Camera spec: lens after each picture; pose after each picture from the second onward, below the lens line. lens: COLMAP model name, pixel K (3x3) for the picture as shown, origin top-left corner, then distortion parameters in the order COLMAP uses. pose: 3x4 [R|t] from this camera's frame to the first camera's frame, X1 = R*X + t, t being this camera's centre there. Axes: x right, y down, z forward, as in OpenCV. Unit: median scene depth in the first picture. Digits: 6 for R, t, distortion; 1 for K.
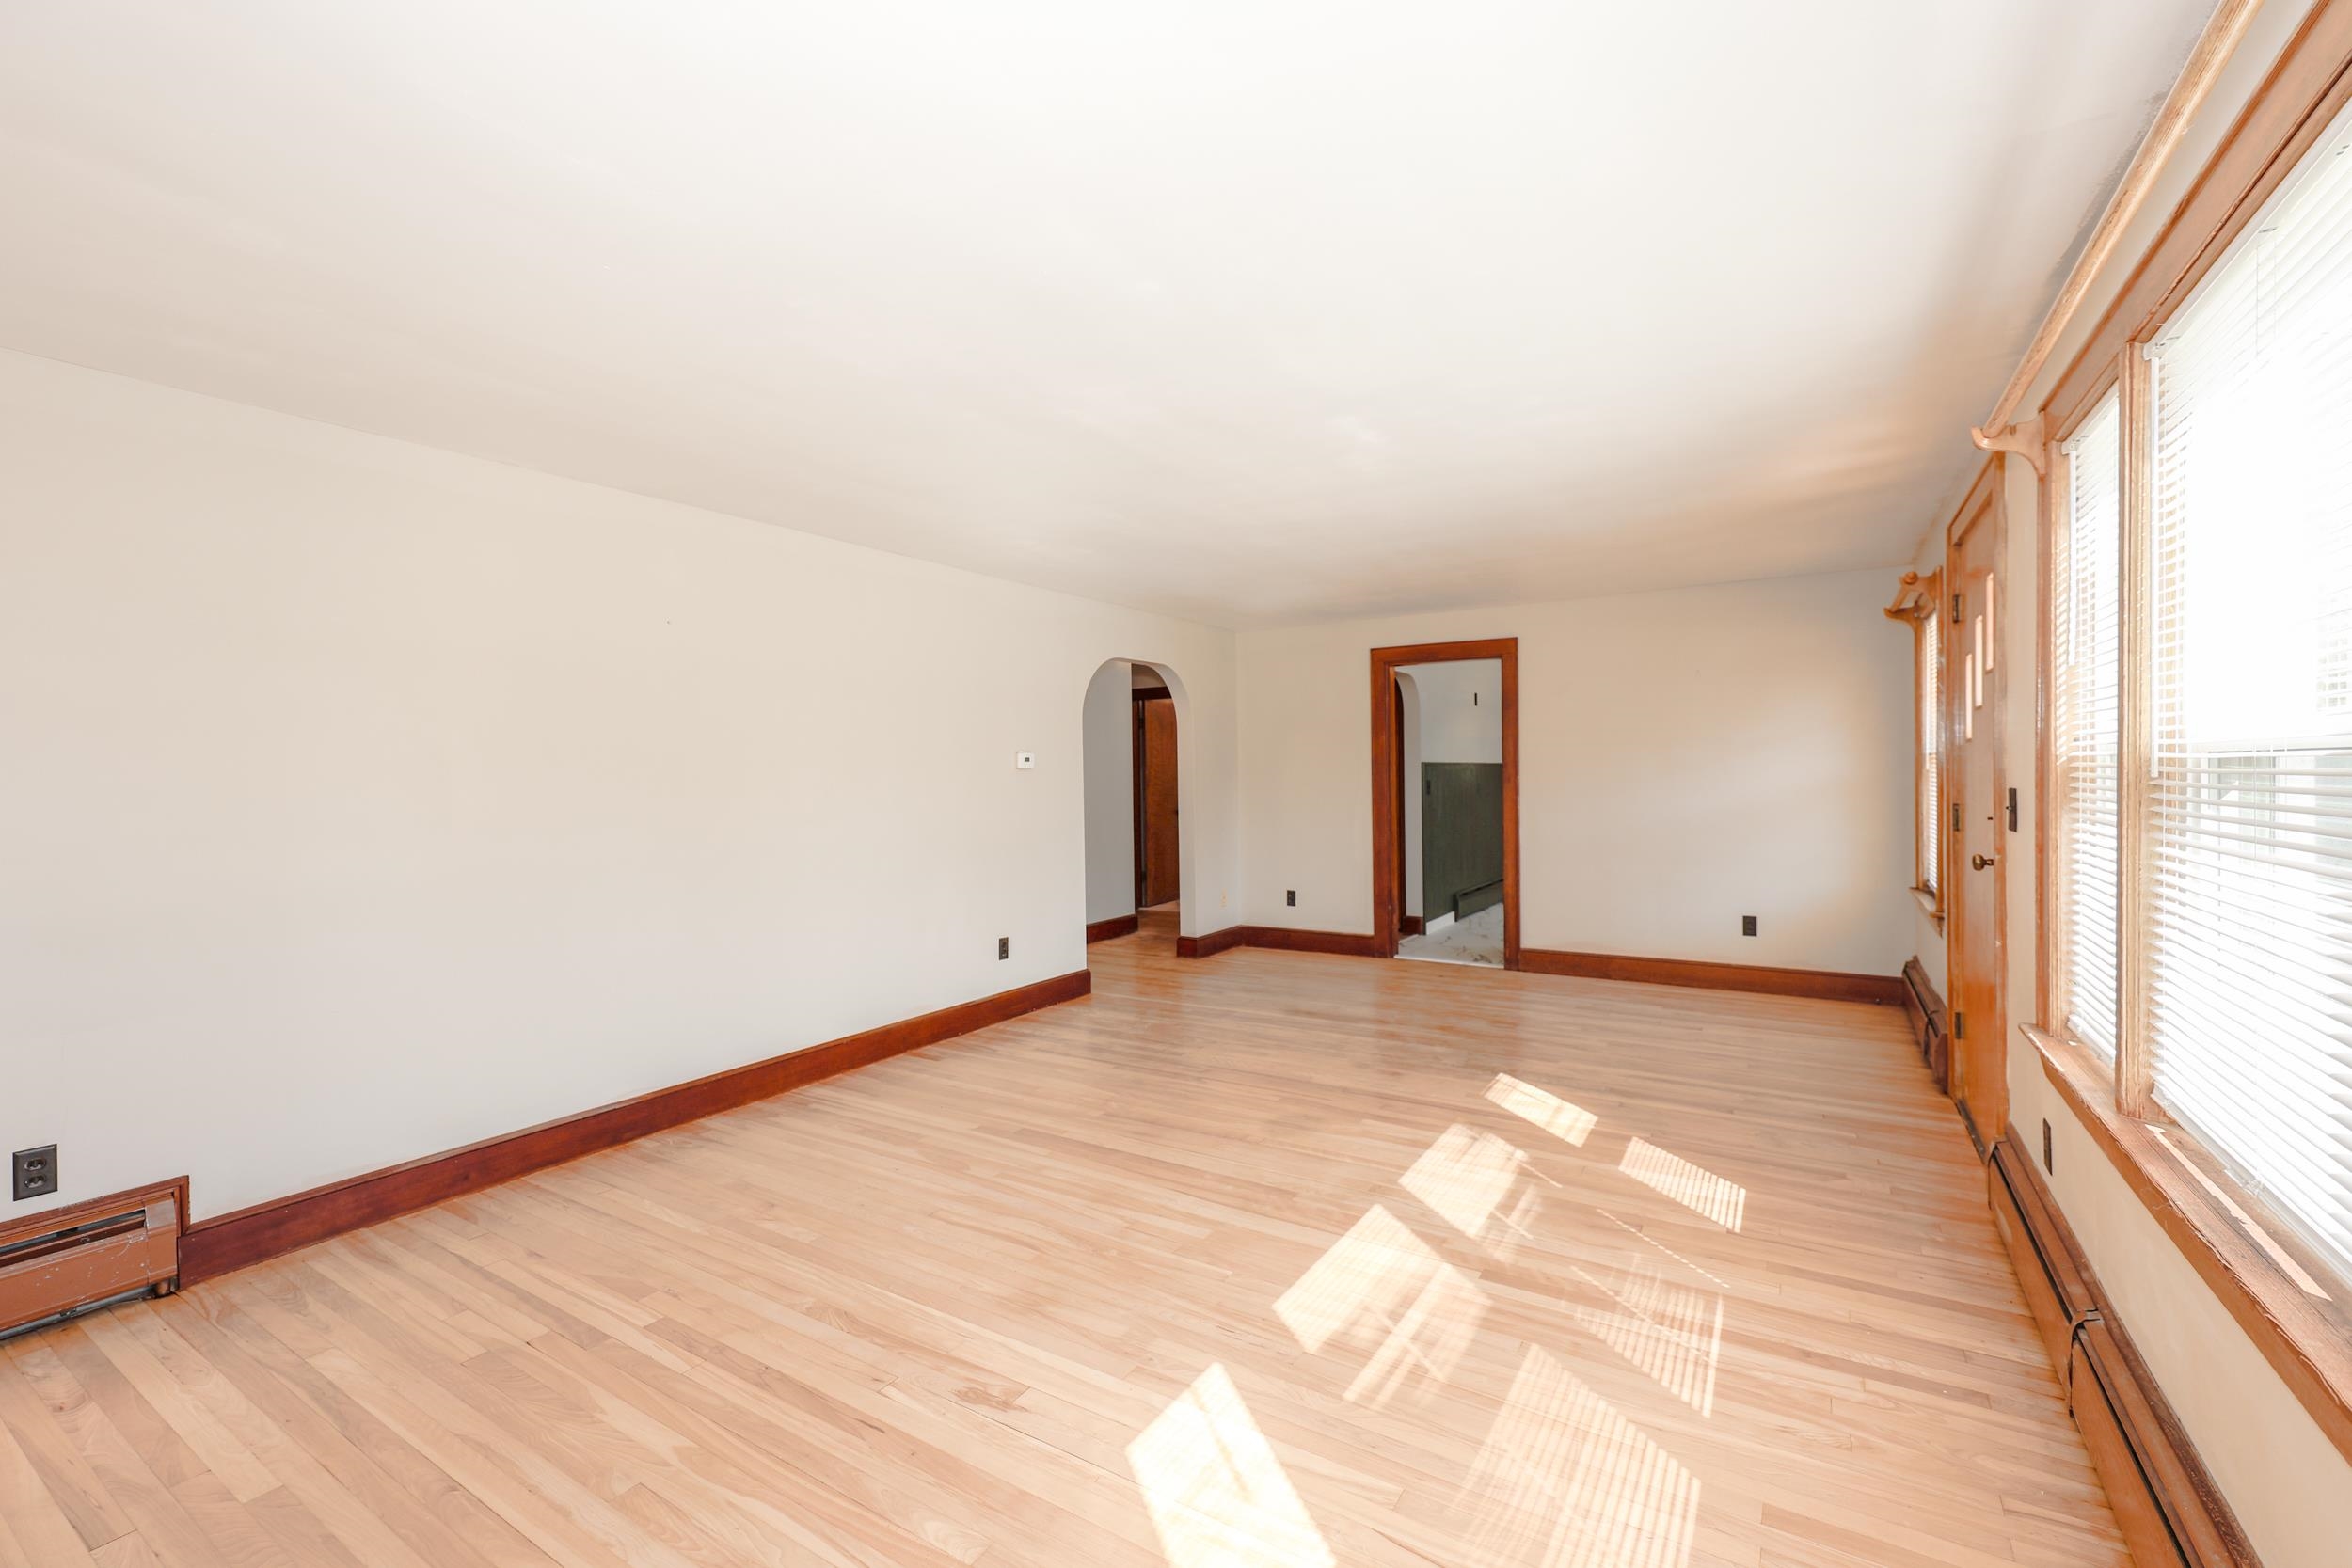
lens RADIAL K [[987.9, 0, 1178.6], [0, 987.9, 792.0], [0, 0, 1]] dist [0.040093, 0.000333]
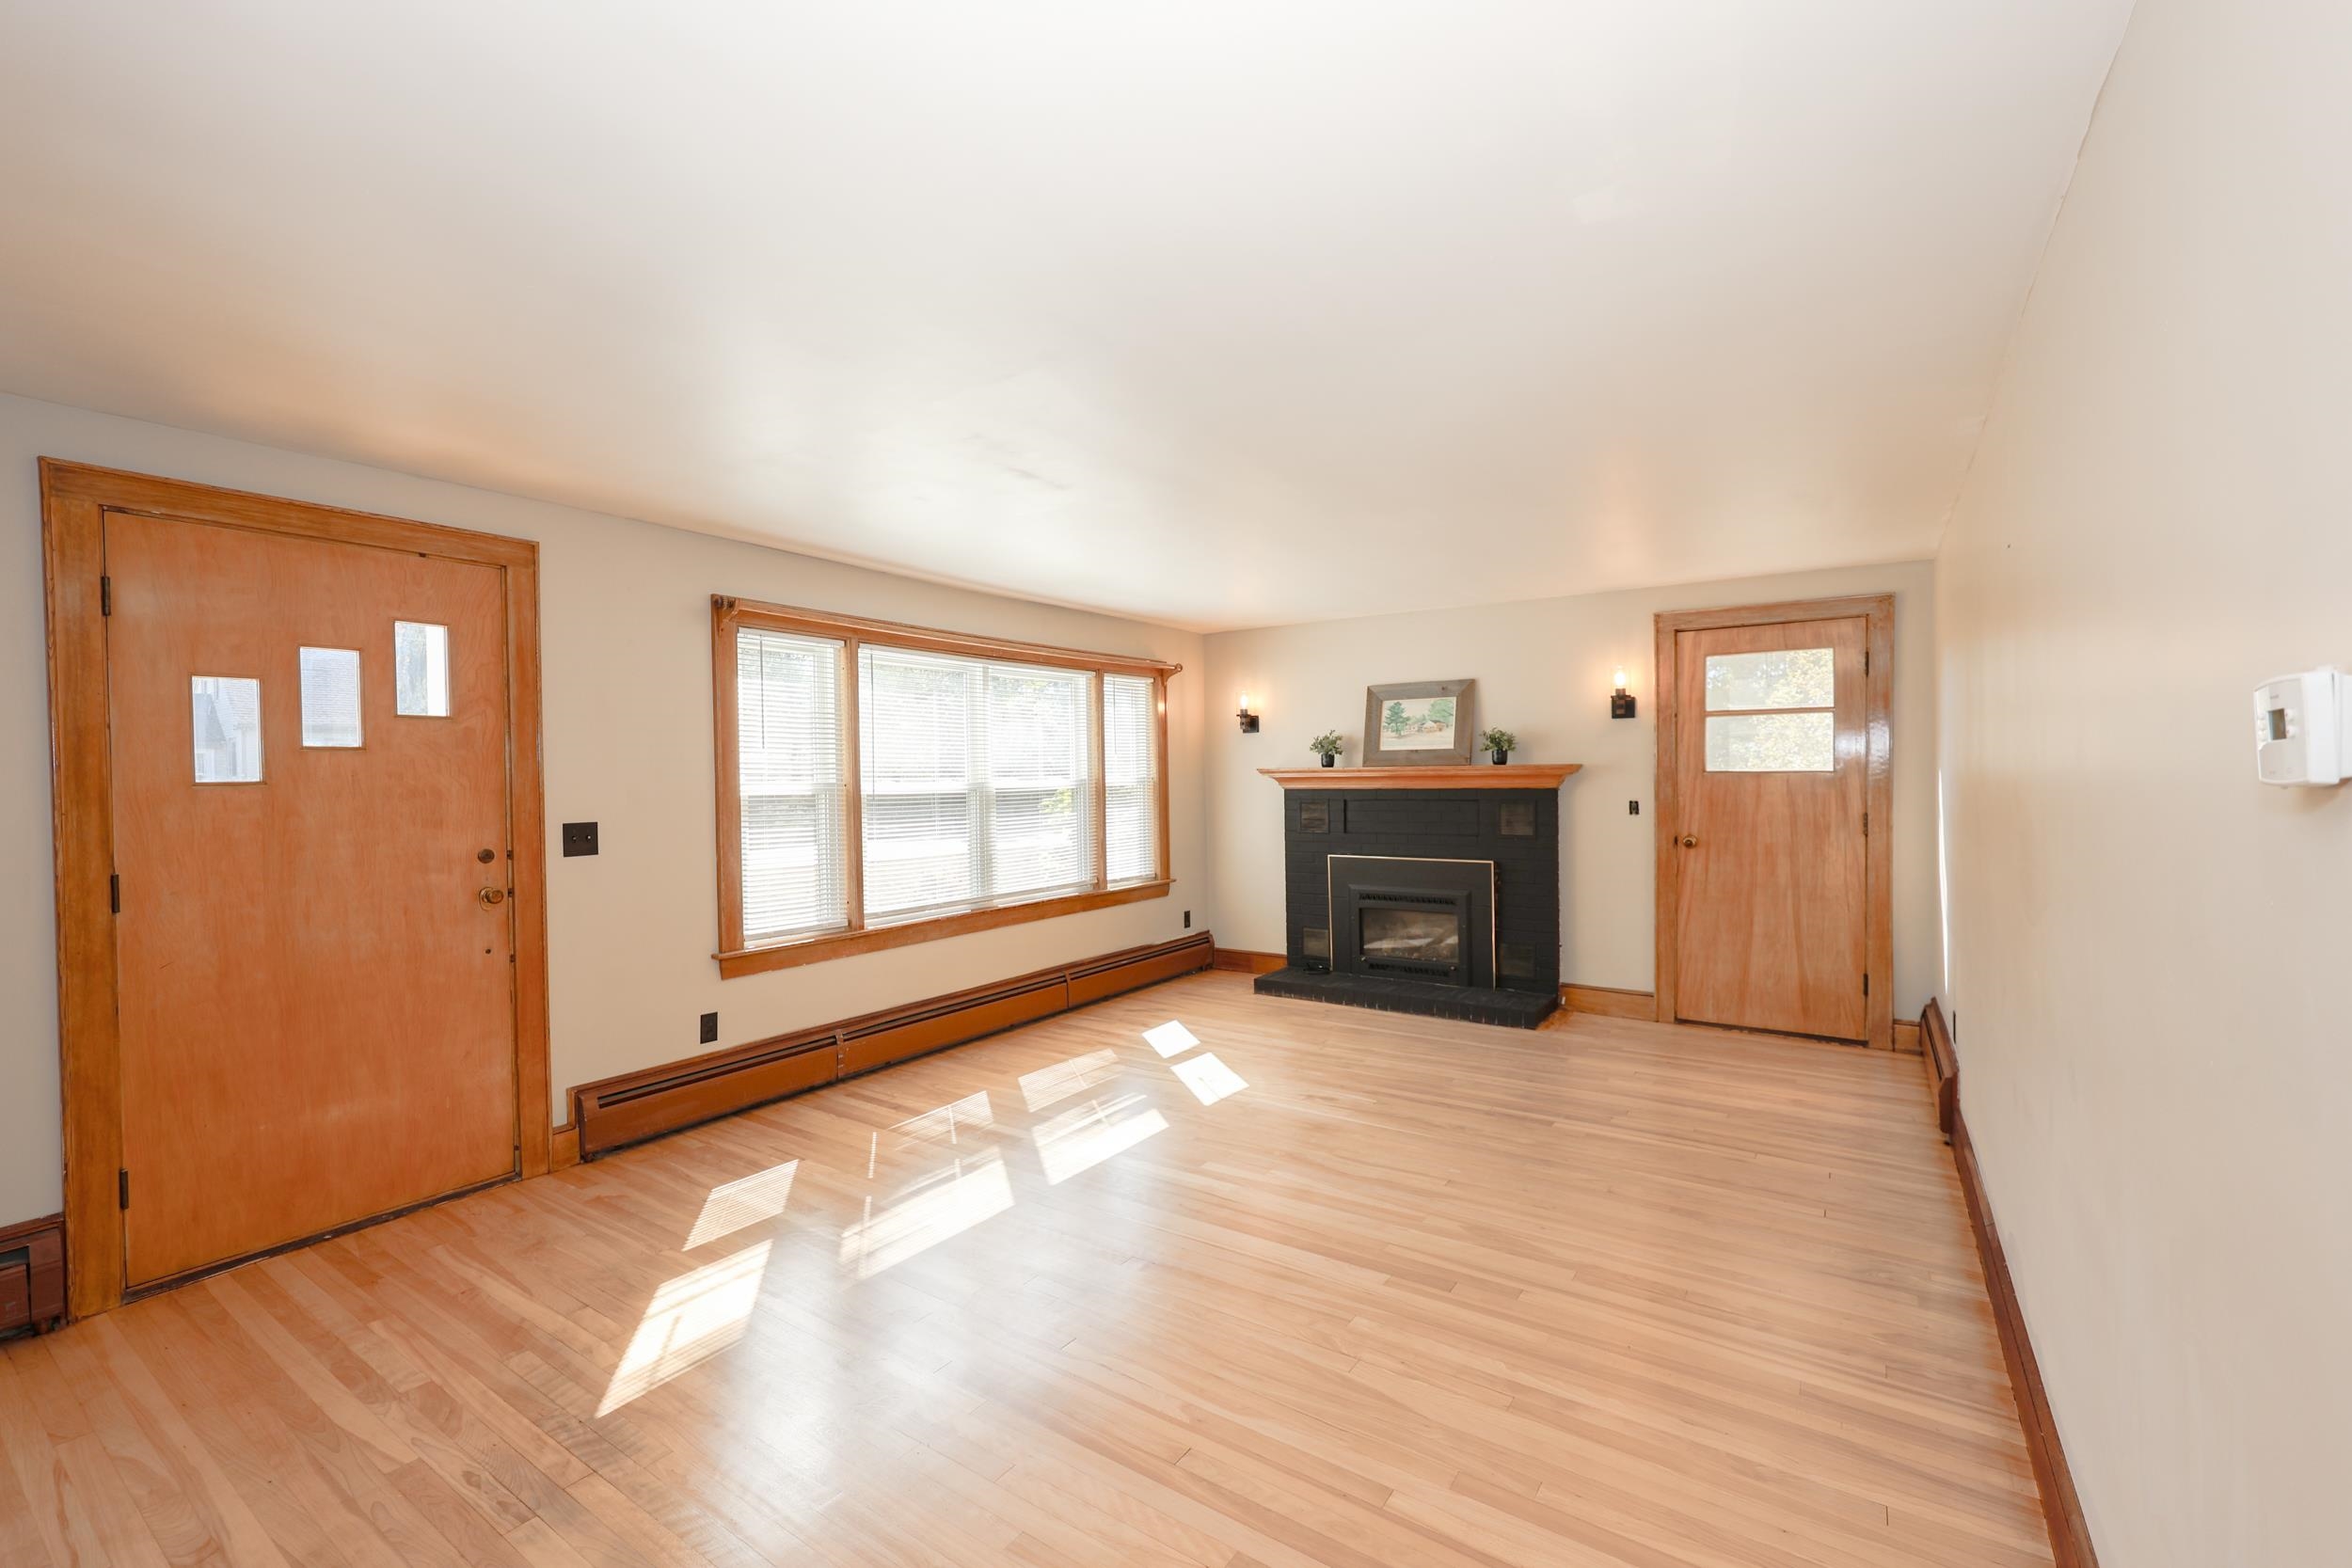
lens RADIAL K [[987.9, 0, 1181.2], [0, 987.9, 785.1], [0, 0, 1]] dist [0.040093, 0.000333]
pose [[-0.998884, 0.031766, 0.034948, -0.000197], [0.032567, 0.999215, 0.022579, -0.060179], [-0.034203, 0.023692, -0.999134, 2.257068]]
